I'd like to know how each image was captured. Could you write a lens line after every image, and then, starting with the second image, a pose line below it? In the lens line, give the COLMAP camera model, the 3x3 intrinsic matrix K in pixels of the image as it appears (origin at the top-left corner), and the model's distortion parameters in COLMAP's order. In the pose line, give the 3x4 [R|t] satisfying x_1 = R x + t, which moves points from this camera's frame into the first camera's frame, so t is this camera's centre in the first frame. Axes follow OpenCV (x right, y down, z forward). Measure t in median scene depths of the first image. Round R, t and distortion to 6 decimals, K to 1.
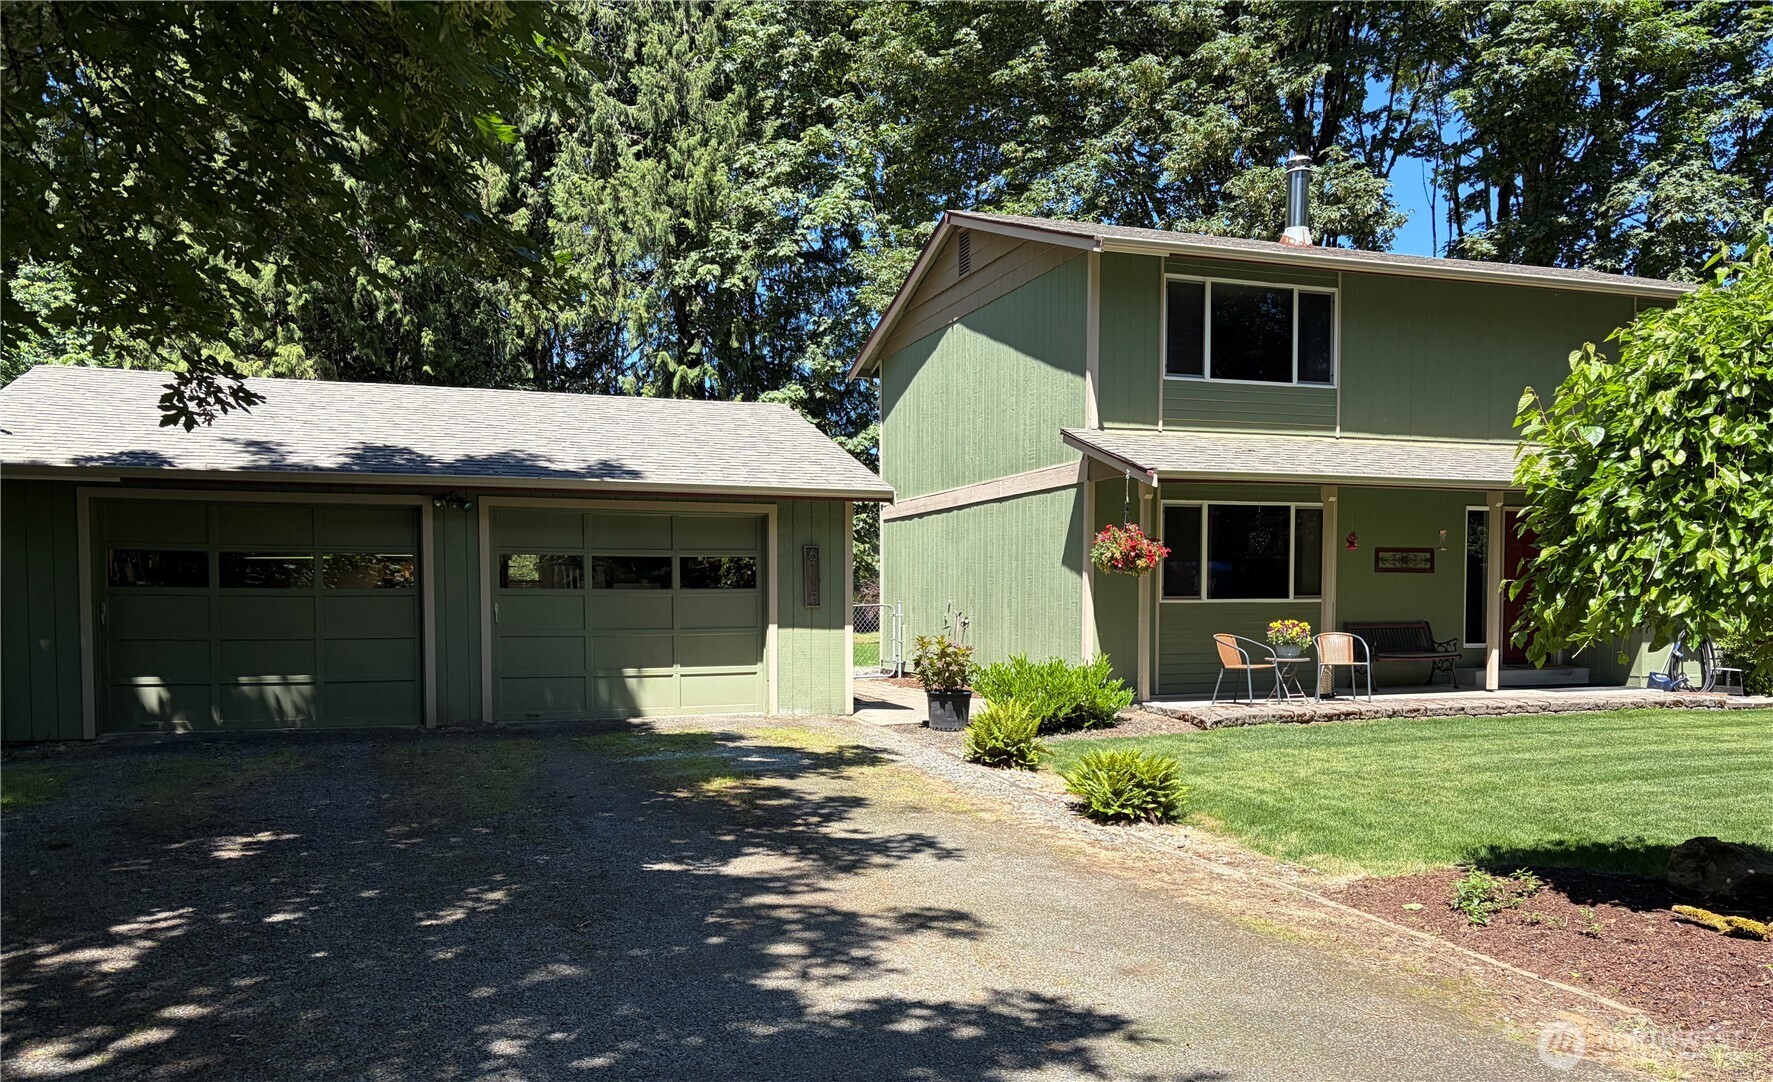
lens RADIAL K [[1337.1, 0, 885.7], [0, 1337.1, 680.0], [0, 0, 1]] dist [-0.002427, 0.000791]
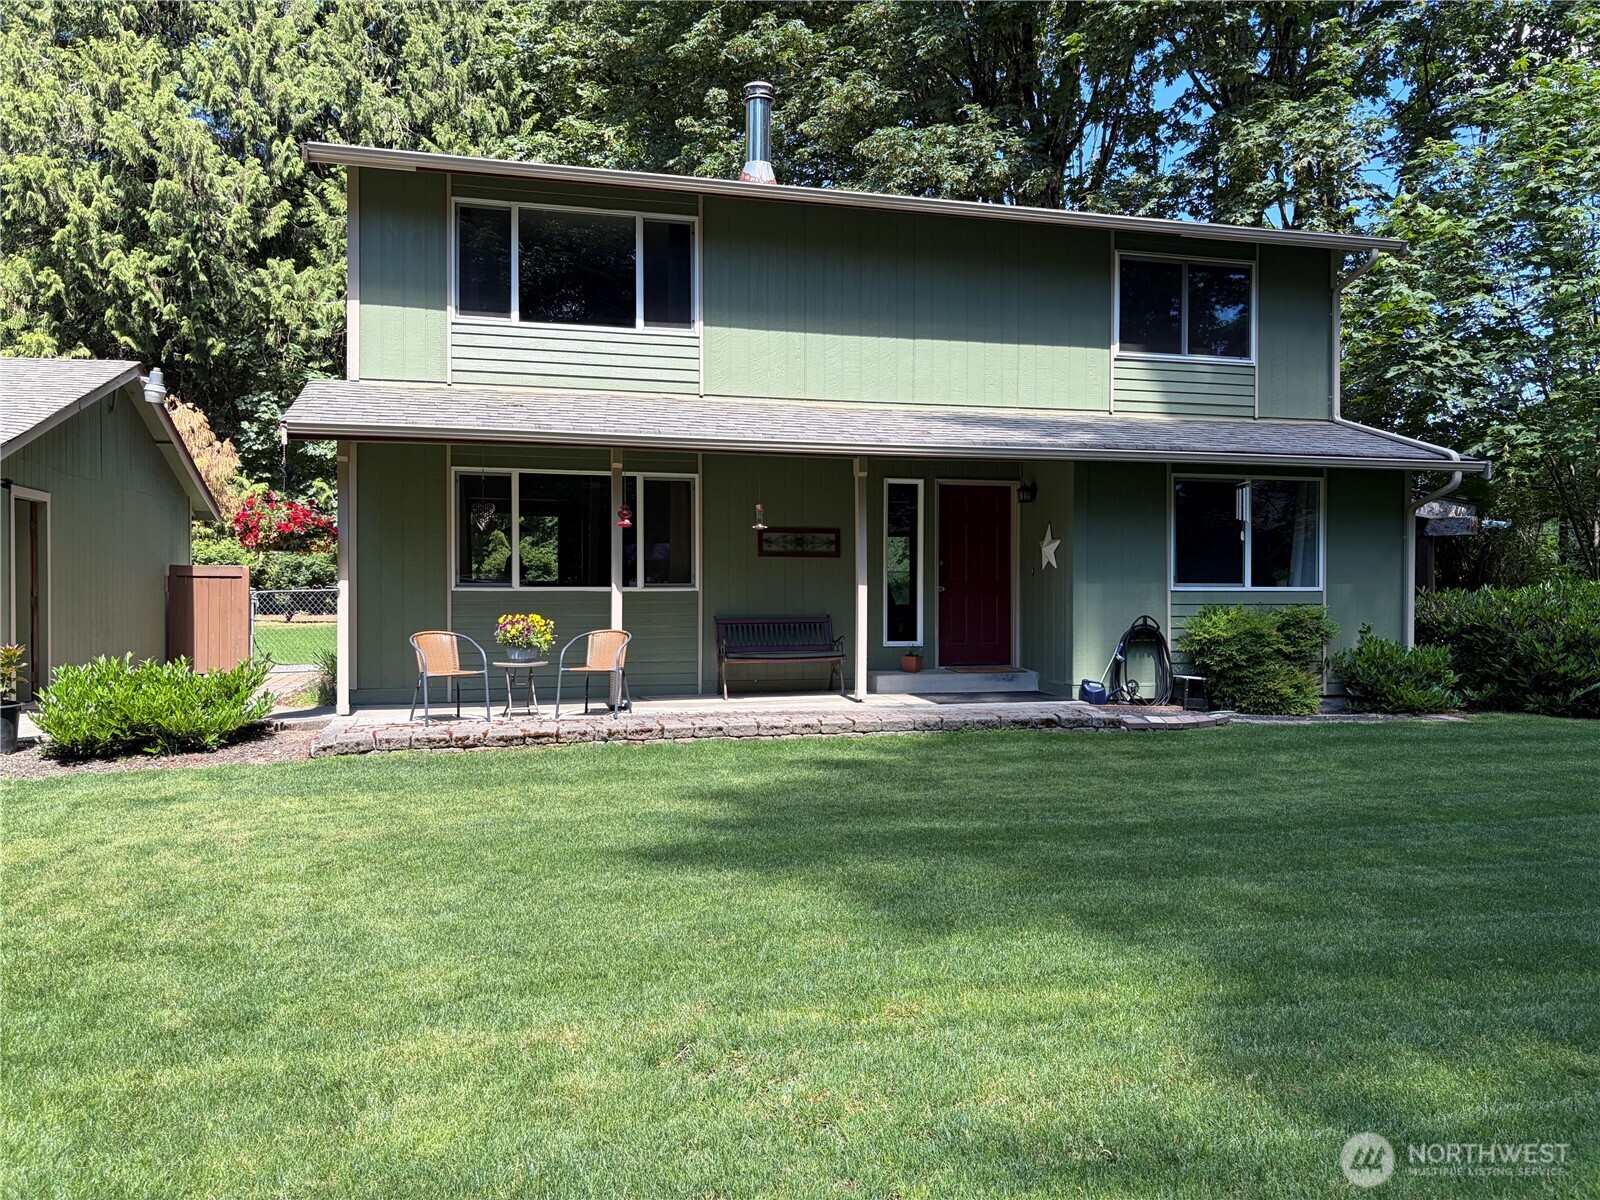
lens RADIAL K [[1219.0, 0, 800.0], [0, 1219.0, 600.0], [0, 0, 1]] dist [0.003516, 0.002305]
pose [[0.996976, 0.009317, -0.077153, 0.450638], [-0.012952, 0.998823, -0.046750, -0.018559], [0.076626, 0.047608, 0.995923, 0.250351]]
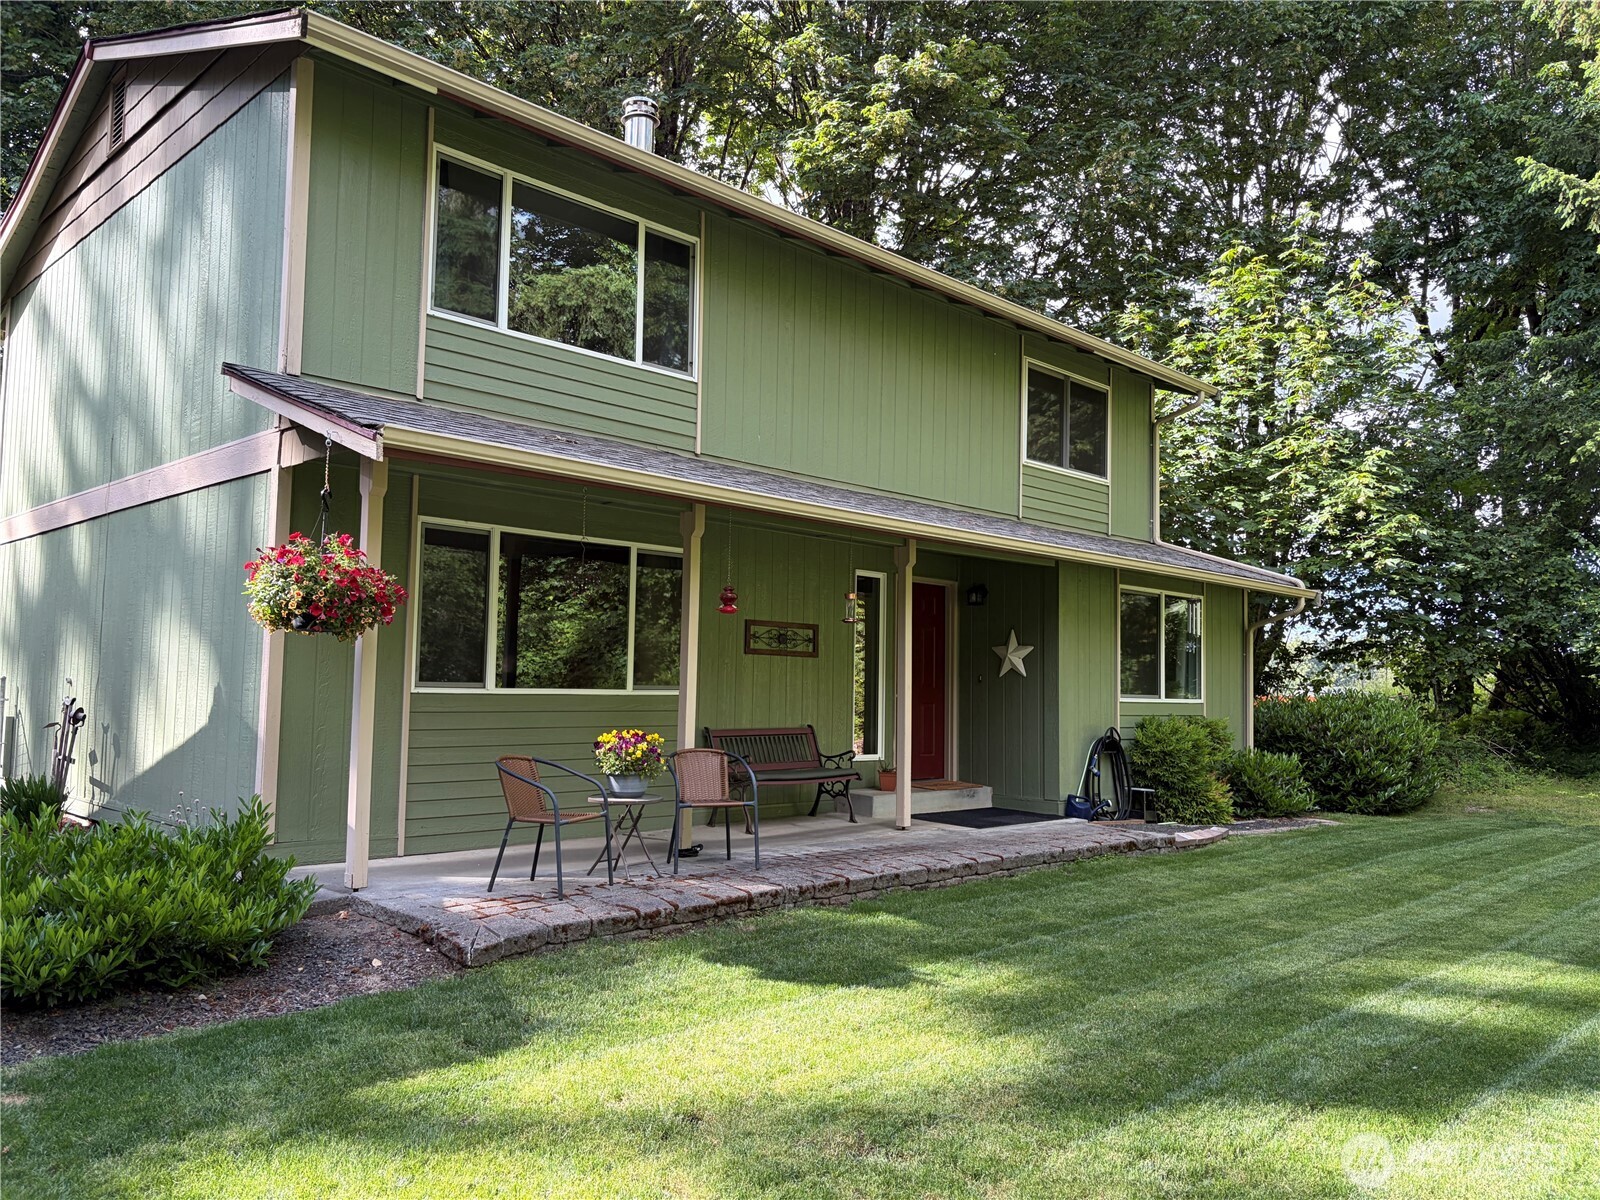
lens RADIAL K [[1219.0, 0, 800.0], [0, 1219.0, 600.0], [0, 0, 1]] dist [0.003516, 0.002305]
pose [[0.895159, 0.058034, 0.441952, 0.114197], [-0.002830, 0.992208, -0.124557, -0.030533], [-0.445737, 0.110248, 0.888349, 0.429517]]
